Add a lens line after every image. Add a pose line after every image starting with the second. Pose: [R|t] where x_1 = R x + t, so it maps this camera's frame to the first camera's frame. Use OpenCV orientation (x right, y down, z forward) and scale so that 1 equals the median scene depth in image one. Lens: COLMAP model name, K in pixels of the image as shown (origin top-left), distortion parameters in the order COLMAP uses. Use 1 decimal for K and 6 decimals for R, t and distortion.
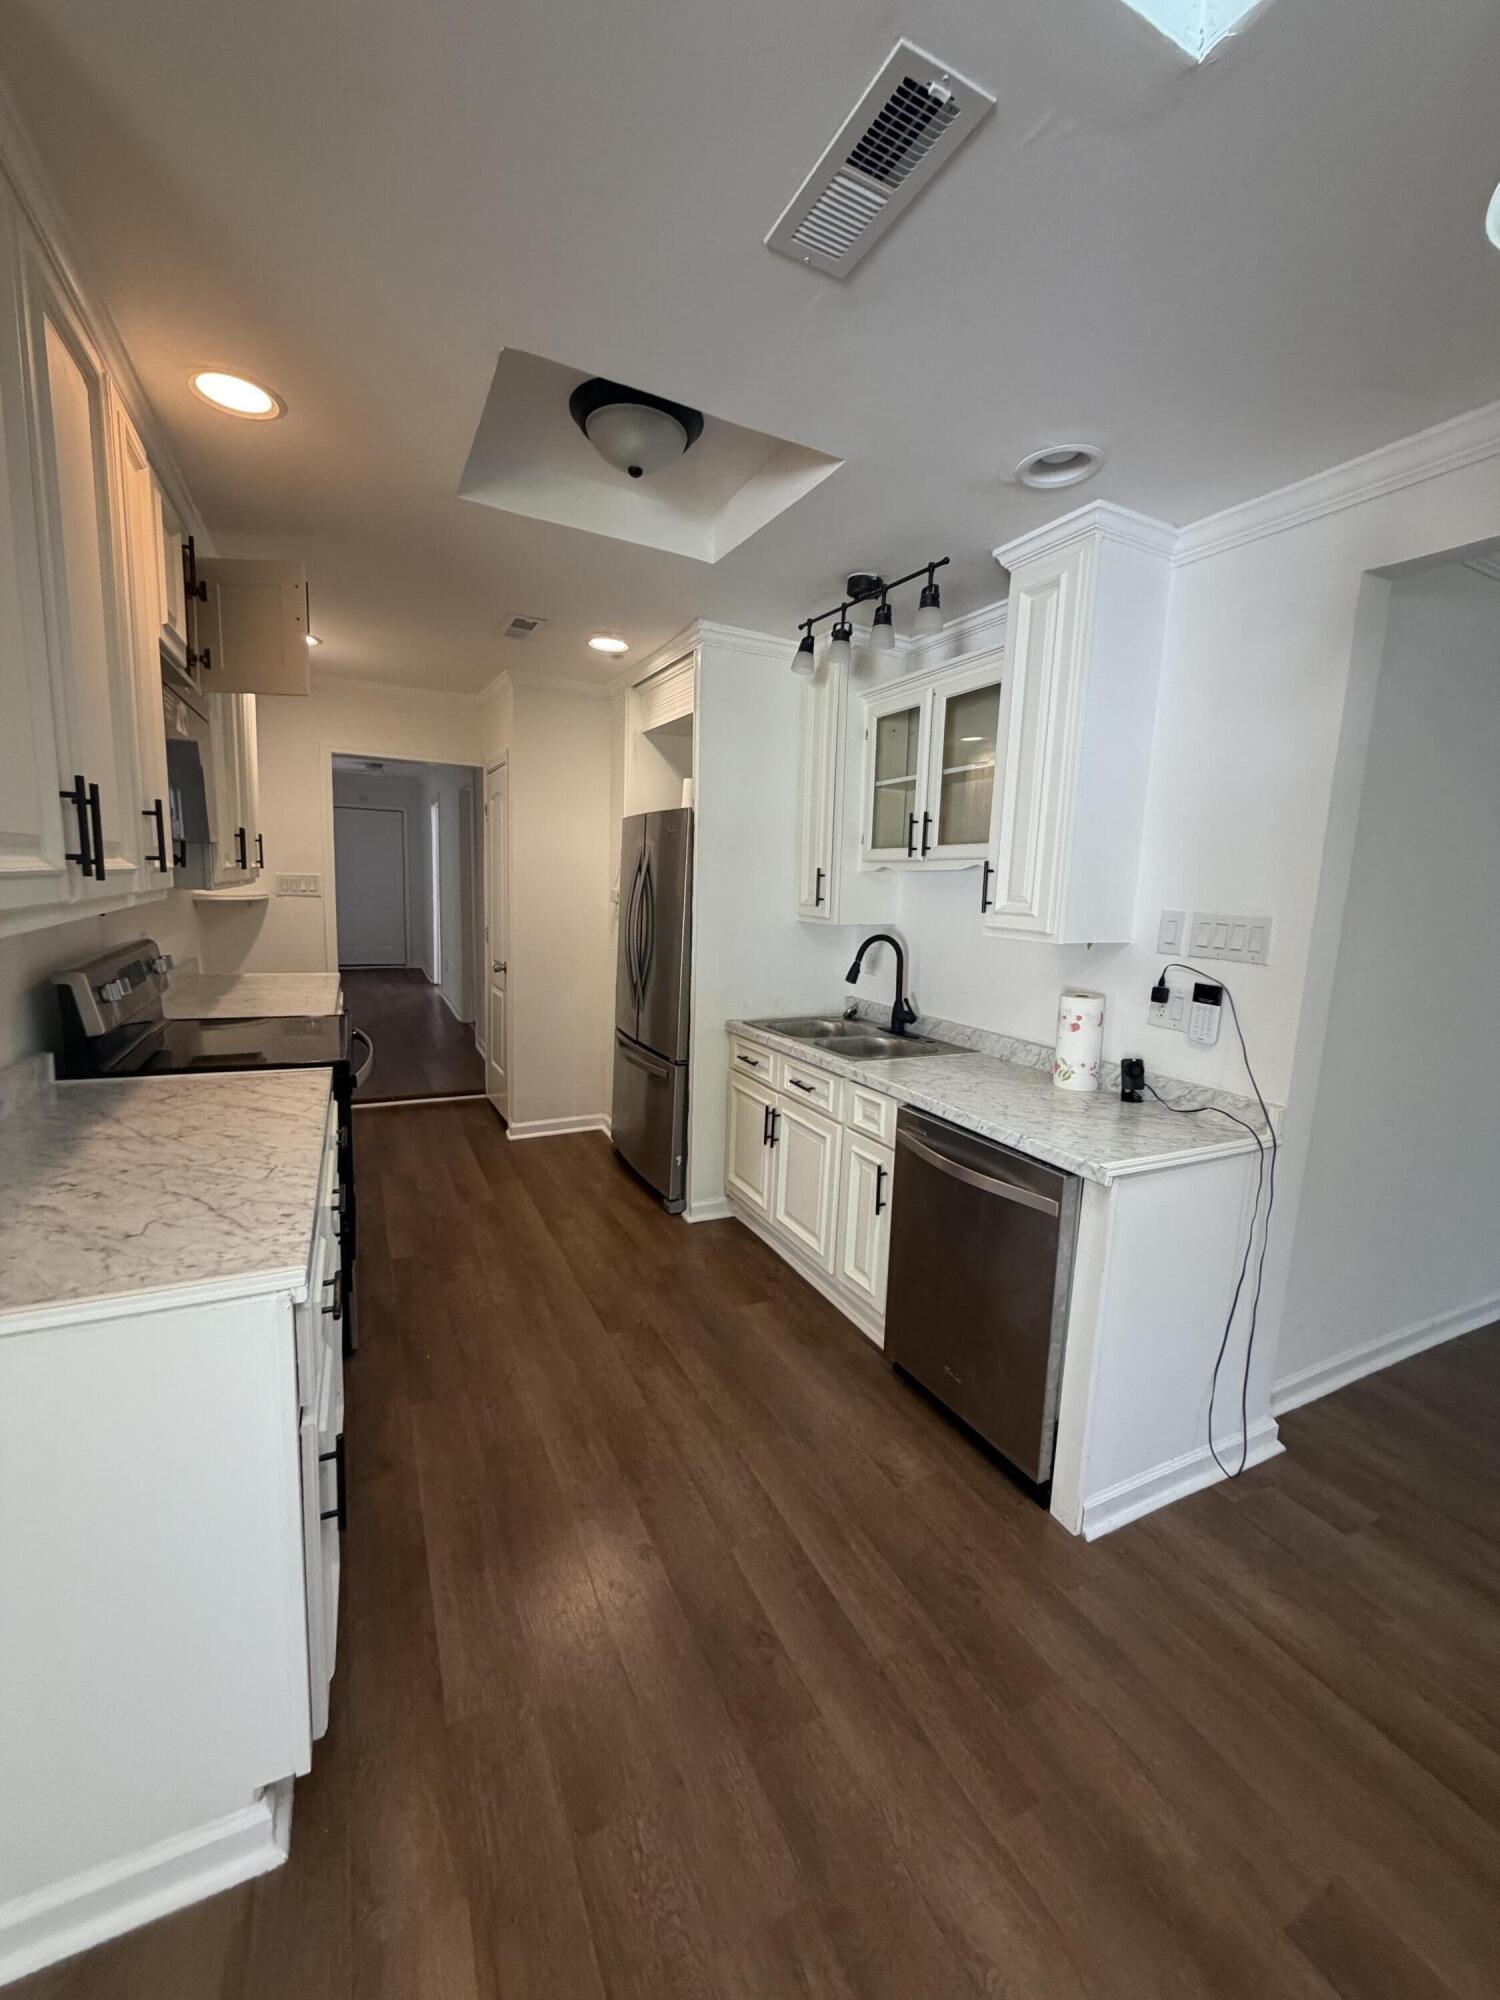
lens RADIAL K [[794.5, 0, 749.0], [0, 794.5, 997.7], [0, 0, 1]] dist [-0.002256, -0.000088]
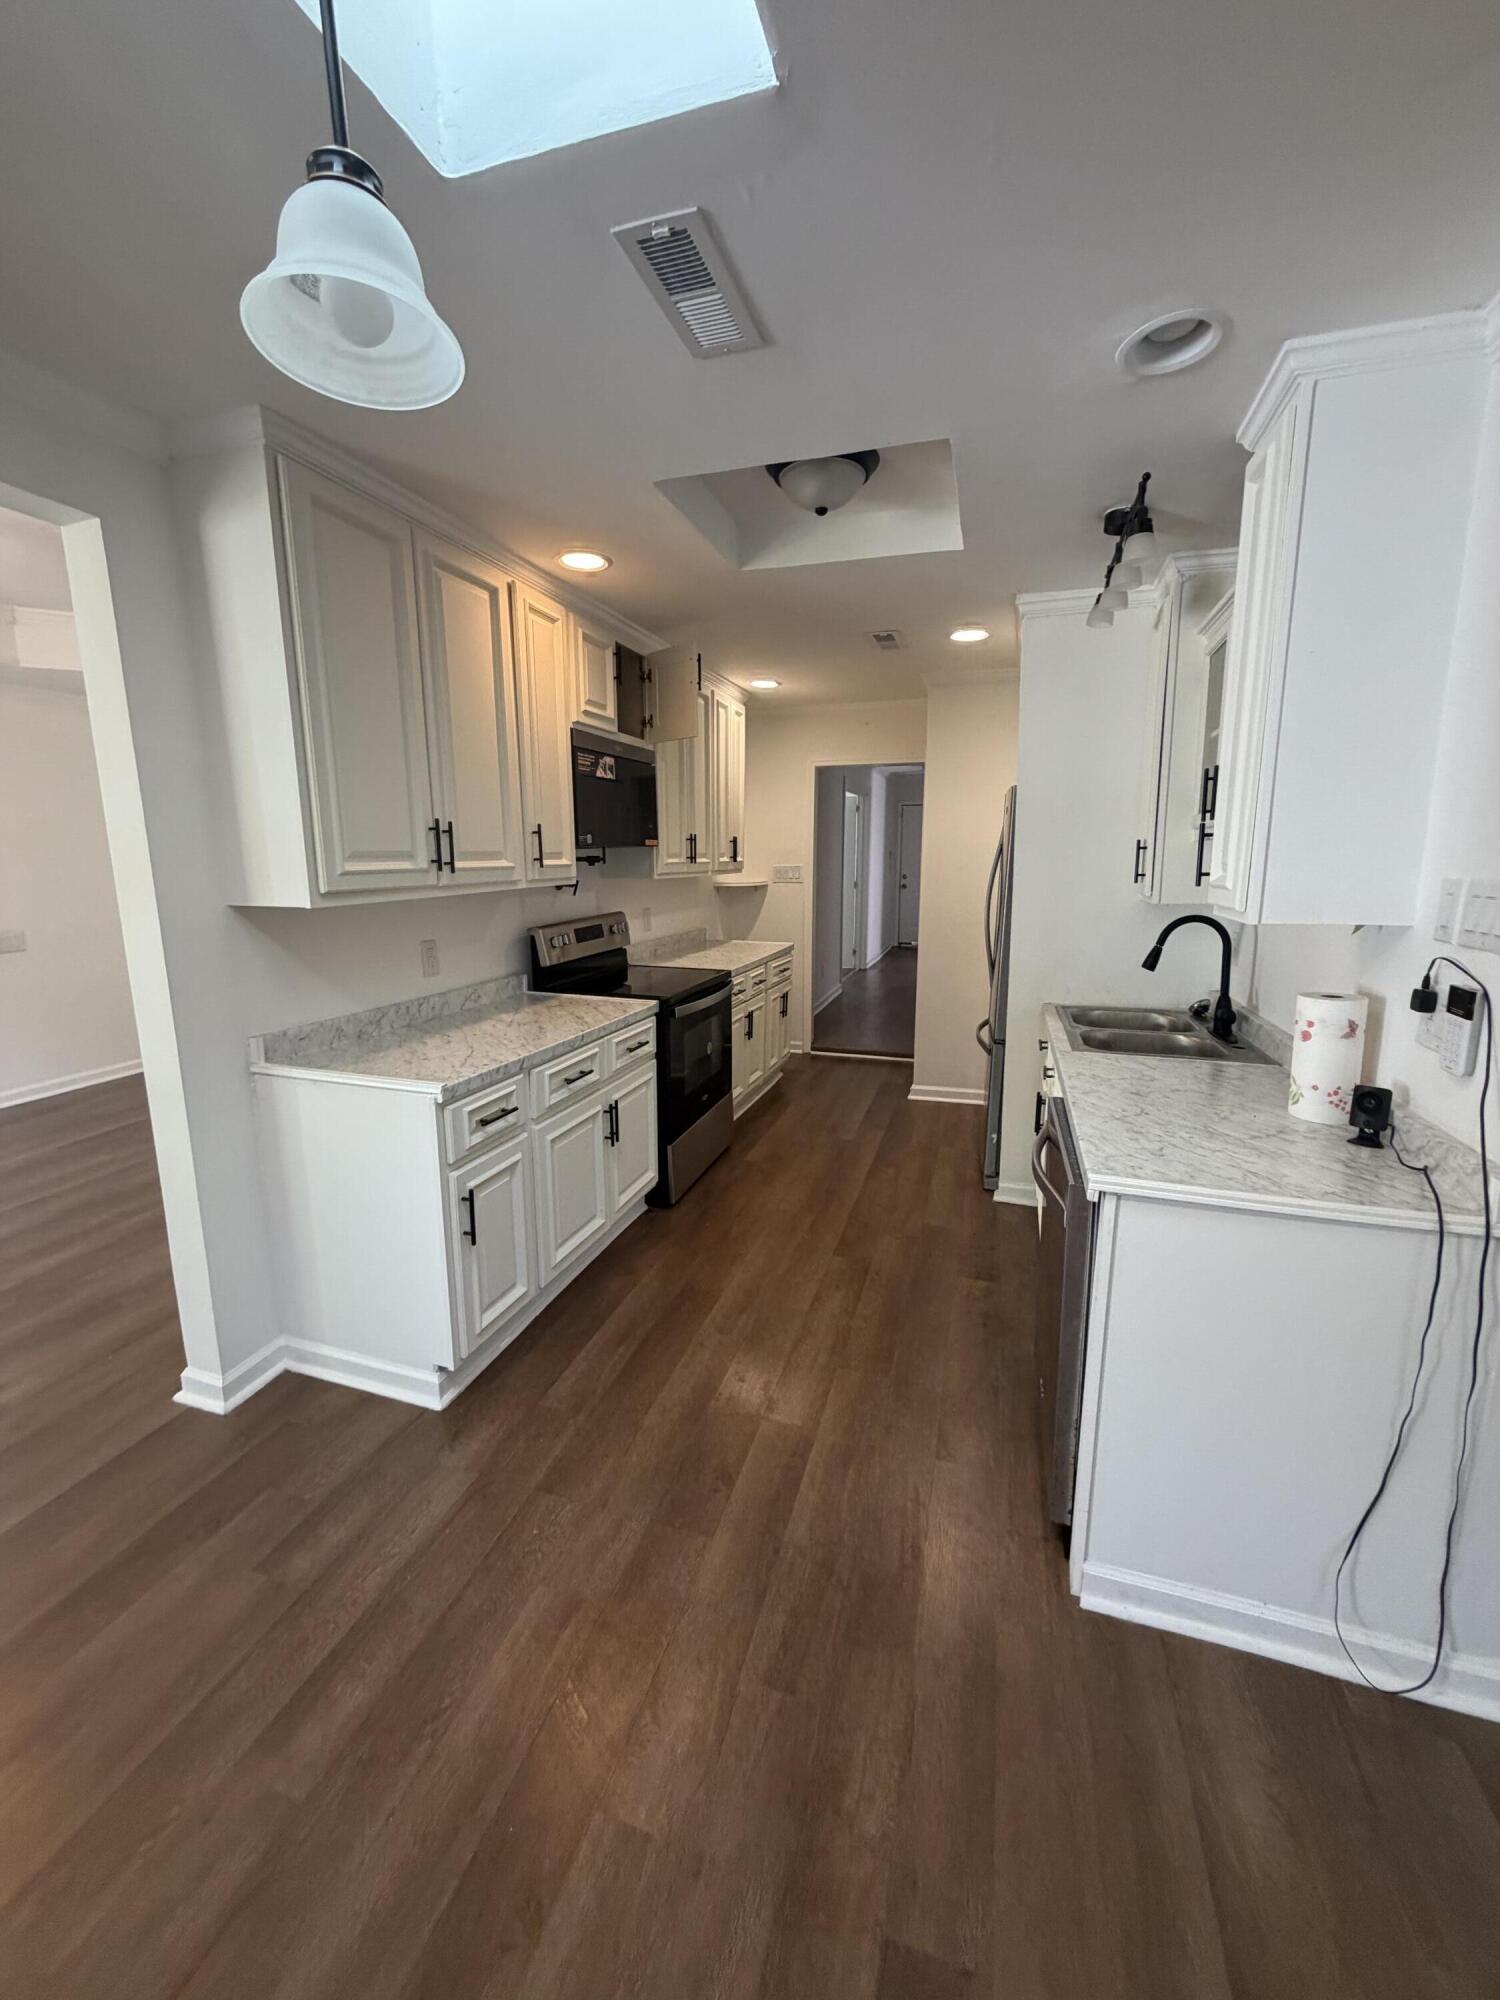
lens RADIAL K [[799.0, 0, 755.1], [0, 799.0, 999.6], [0, 0, 1]] dist [0.002186, 0.000297]
pose [[0.712448, 0.085011, -0.696557, 0.648037], [-0.071816, 0.996256, 0.048134, 0.004062], [0.698041, 0.015731, 0.715885, 0.099156]]
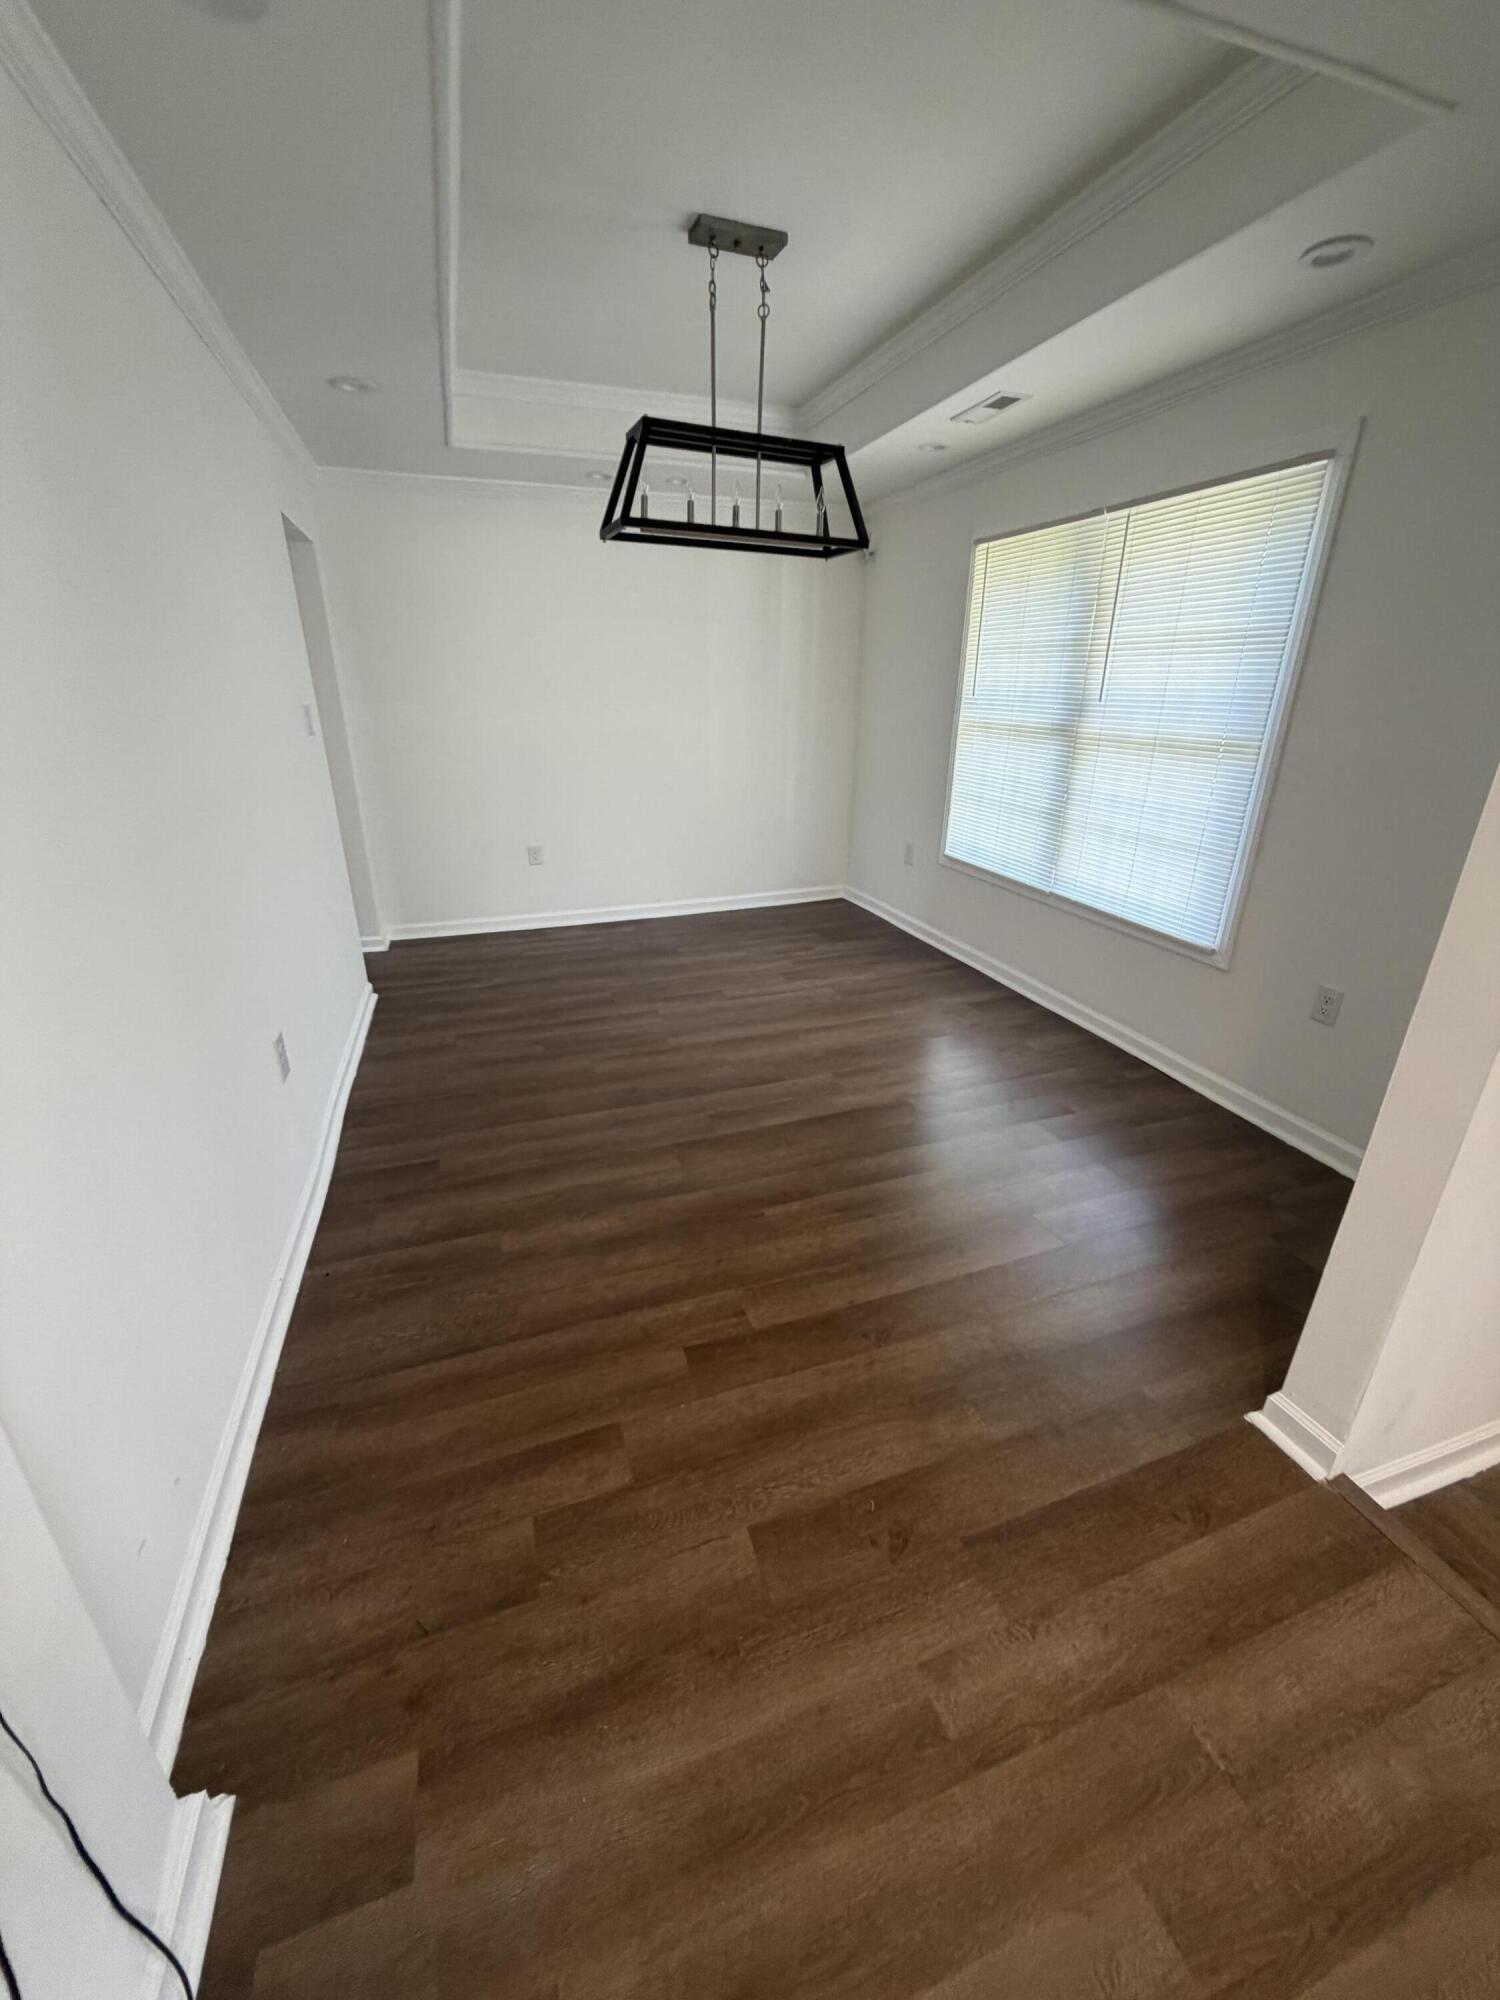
lens RADIAL K [[794.5, 0, 749.0], [0, 794.5, 997.7], [0, 0, 1]] dist [-0.002256, -0.000088]
pose [[0.134508, -0.401248, 0.906039, 0.494966], [0.147487, 0.912271, 0.382113, -0.045890], [-0.979875, 0.082232, 0.181887, 0.576809]]
